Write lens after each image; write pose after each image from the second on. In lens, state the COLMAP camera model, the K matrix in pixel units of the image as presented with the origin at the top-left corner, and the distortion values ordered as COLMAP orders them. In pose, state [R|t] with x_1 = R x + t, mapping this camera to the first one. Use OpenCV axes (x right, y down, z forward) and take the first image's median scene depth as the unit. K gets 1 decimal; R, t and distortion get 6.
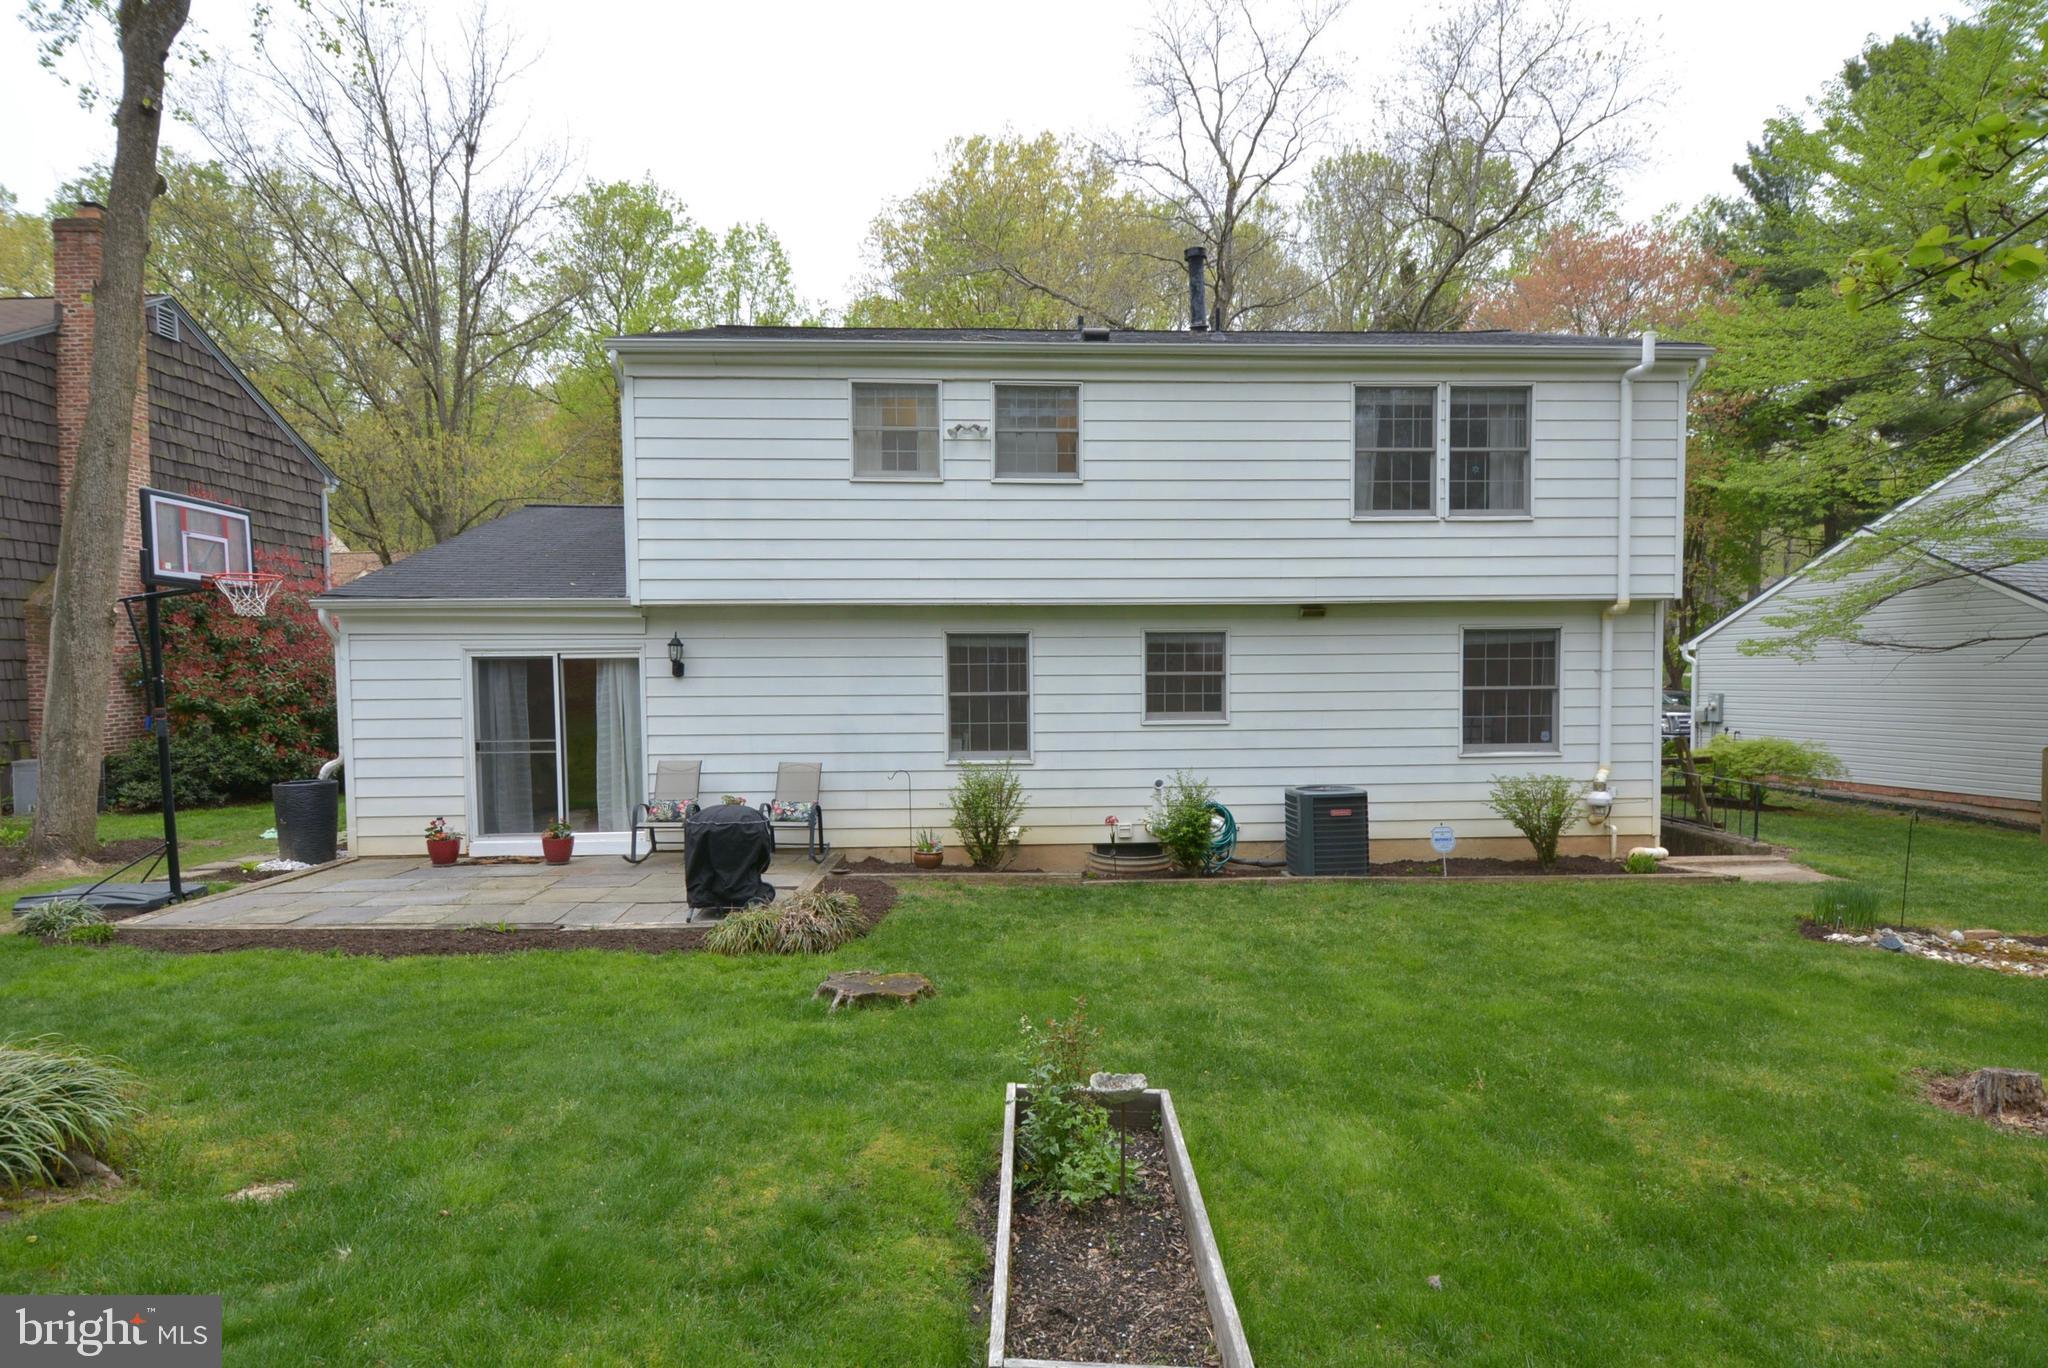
lens RADIAL K [[1014.5, 0, 1029.7], [0, 1014.5, 697.6], [0, 0, 1]] dist [0.024280, -0.024532]
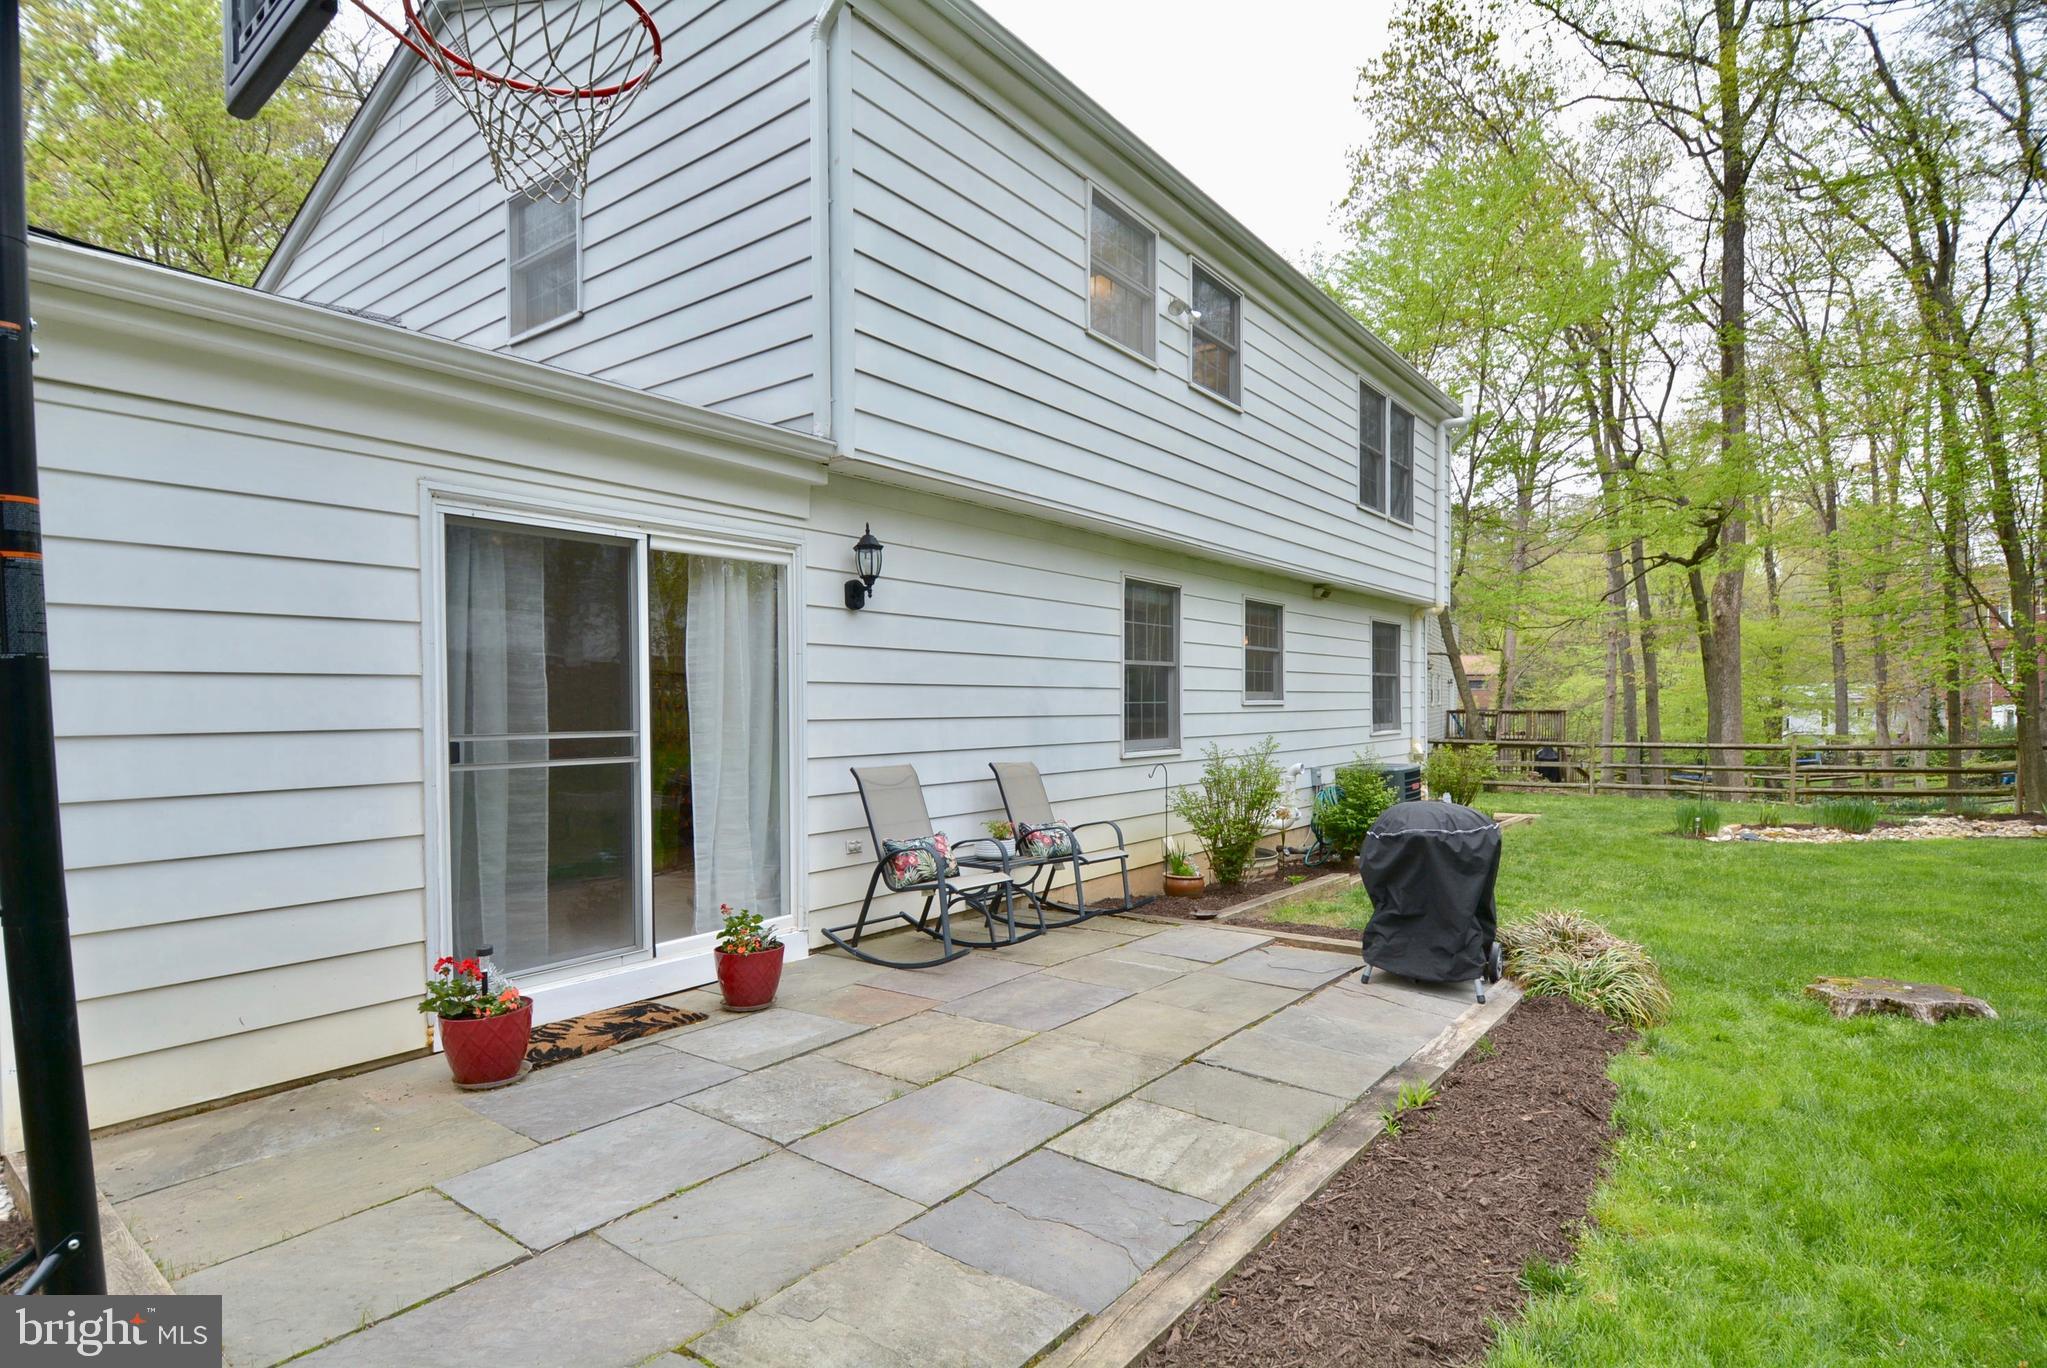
lens RADIAL K [[1014.0, 0, 1029.2], [0, 1014.0, 697.6], [0, 0, 1]] dist [0.024280, -0.024532]
pose [[0.650077, 0.008021, 0.759826, -0.492474], [0.020698, 0.999386, -0.028259, 0.030371], [-0.759587, 0.034097, 0.649512, 0.423687]]
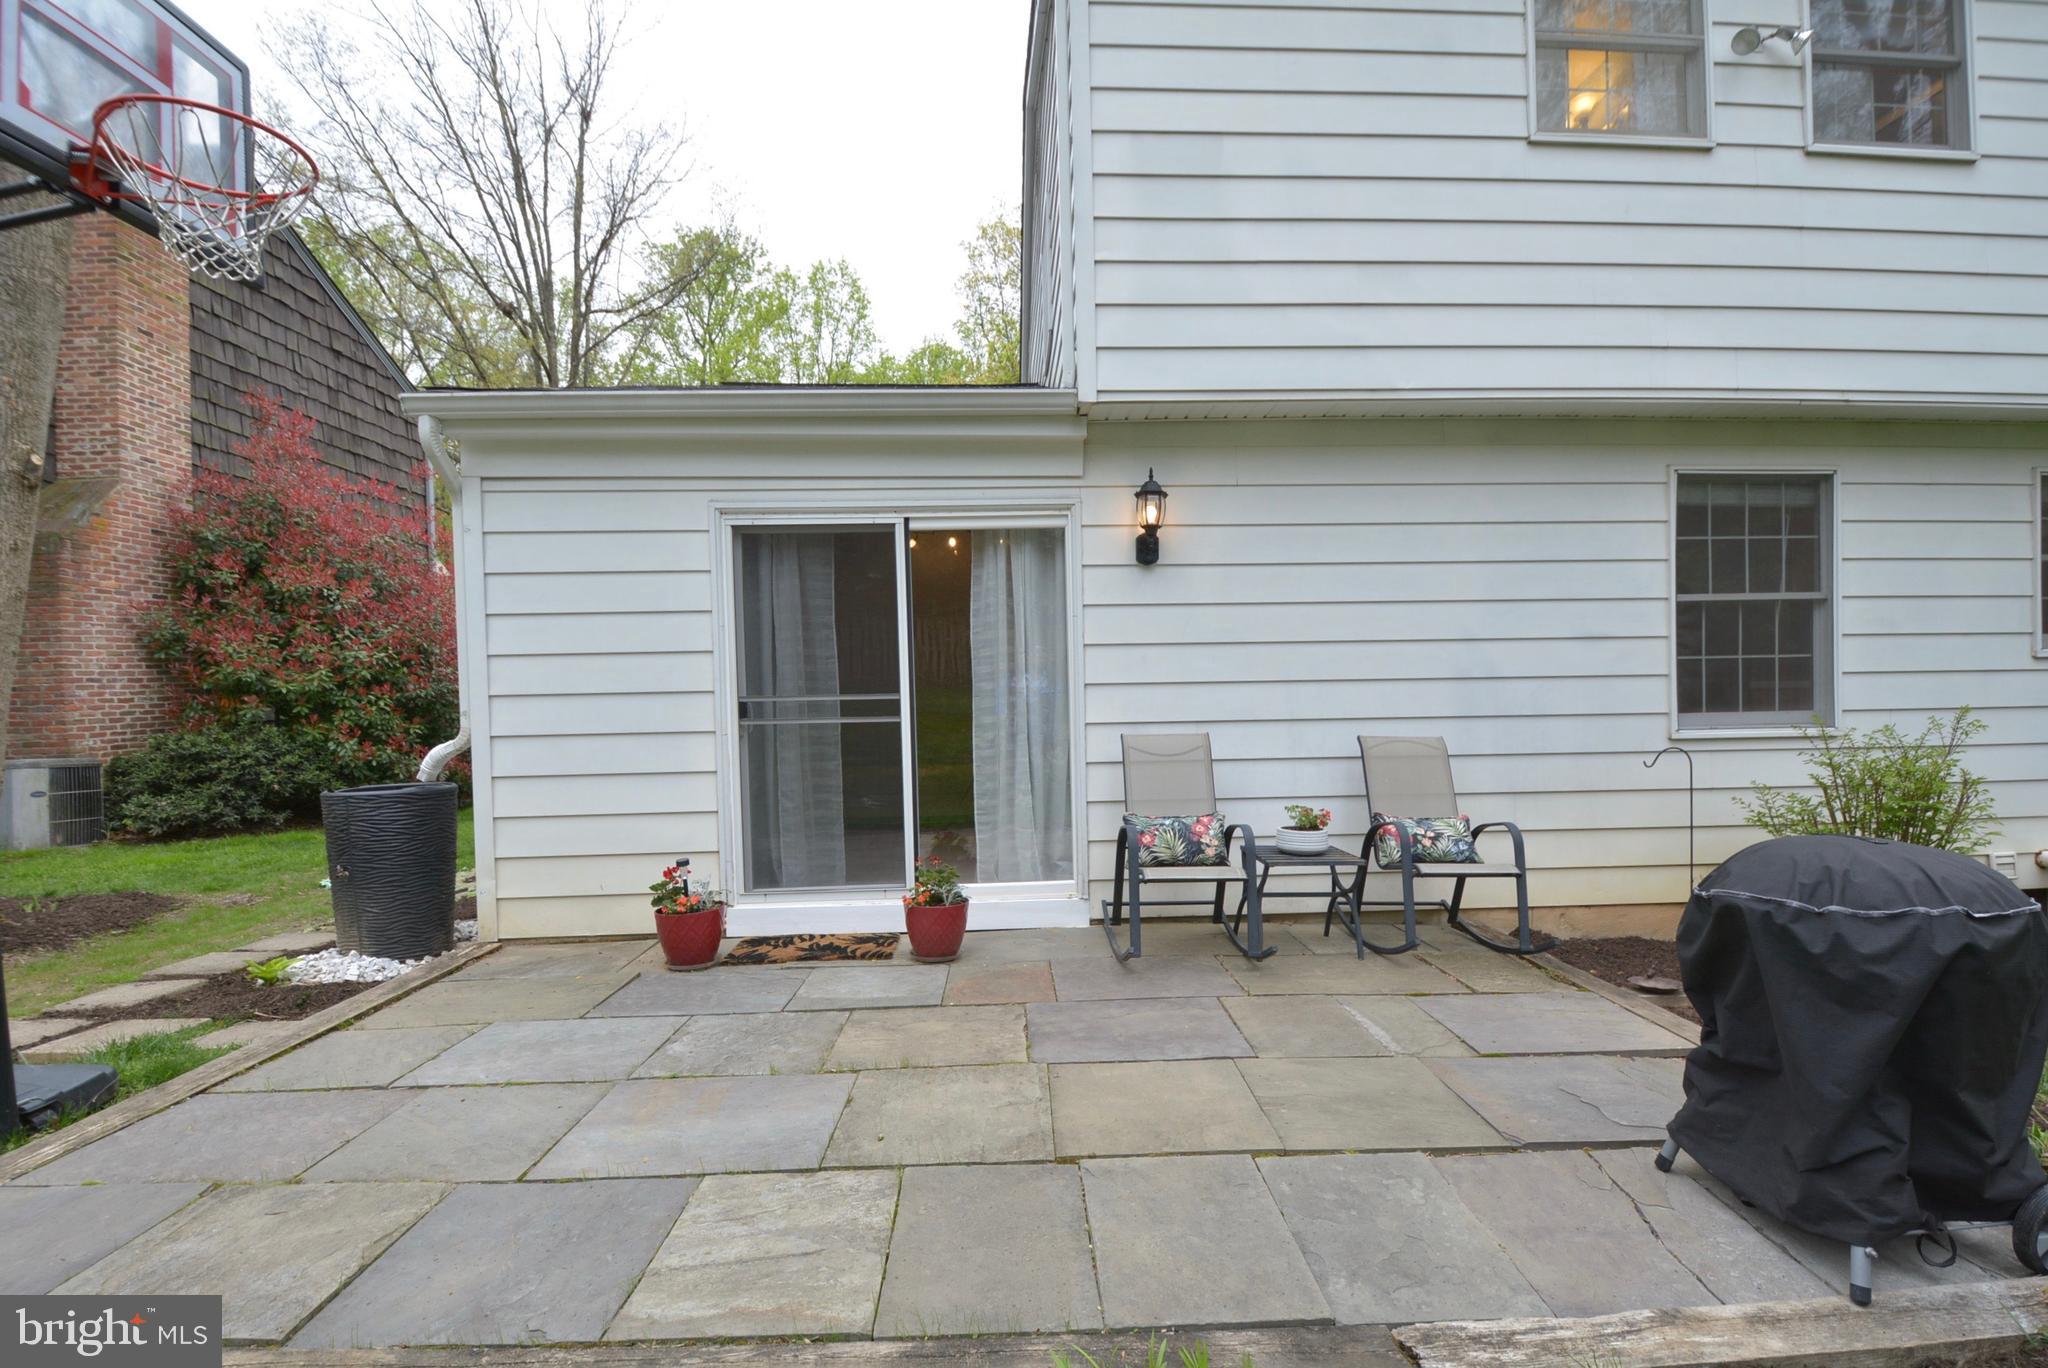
lens RADIAL K [[919.0, 0, 1055.9], [0, 919.0, 696.4], [0, 0, 1]] dist [0.014848, -0.019721]
pose [[0.999920, -0.011503, -0.005168, -0.278253], [0.011390, 0.999708, -0.021311, 0.037519], [0.005411, 0.021251, 0.999760, 0.400786]]
